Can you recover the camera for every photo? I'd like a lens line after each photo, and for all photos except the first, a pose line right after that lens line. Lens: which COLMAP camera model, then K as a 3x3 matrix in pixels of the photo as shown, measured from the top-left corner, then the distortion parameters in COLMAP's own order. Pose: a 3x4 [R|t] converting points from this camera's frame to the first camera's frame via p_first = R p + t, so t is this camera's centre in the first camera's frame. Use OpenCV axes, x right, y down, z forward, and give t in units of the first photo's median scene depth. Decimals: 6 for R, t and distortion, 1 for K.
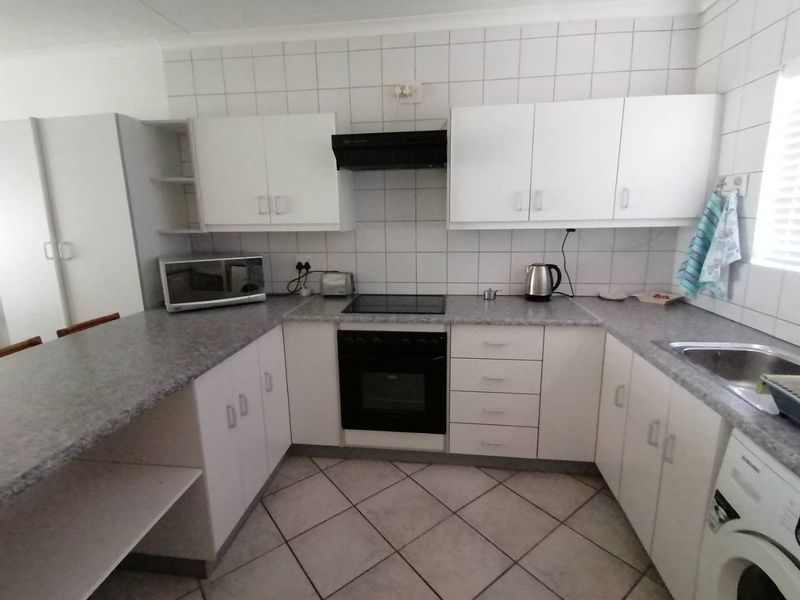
lens RADIAL K [[436.8, 0, 396.2], [0, 436.8, 310.2], [0, 0, 1]] dist [-0.004691, -0.001574]
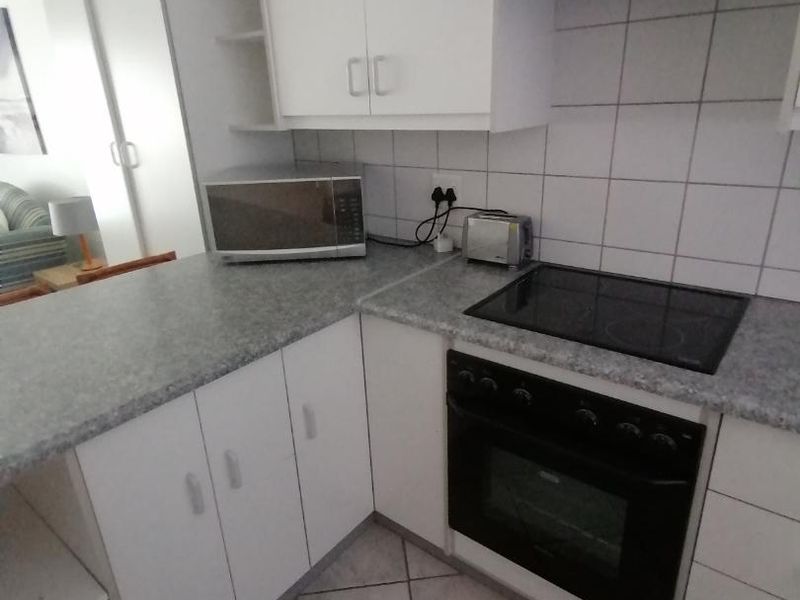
lens RADIAL K [[525.2, 0, 400.0], [0, 525.2, 300.0], [0, 0, 1]] dist [0.003687, -0.000031]
pose [[0.851088, 0.170437, -0.496589, 0.089998], [-0.084544, 0.977989, 0.190763, -0.105139], [0.518171, -0.120372, 0.846764, 0.465502]]
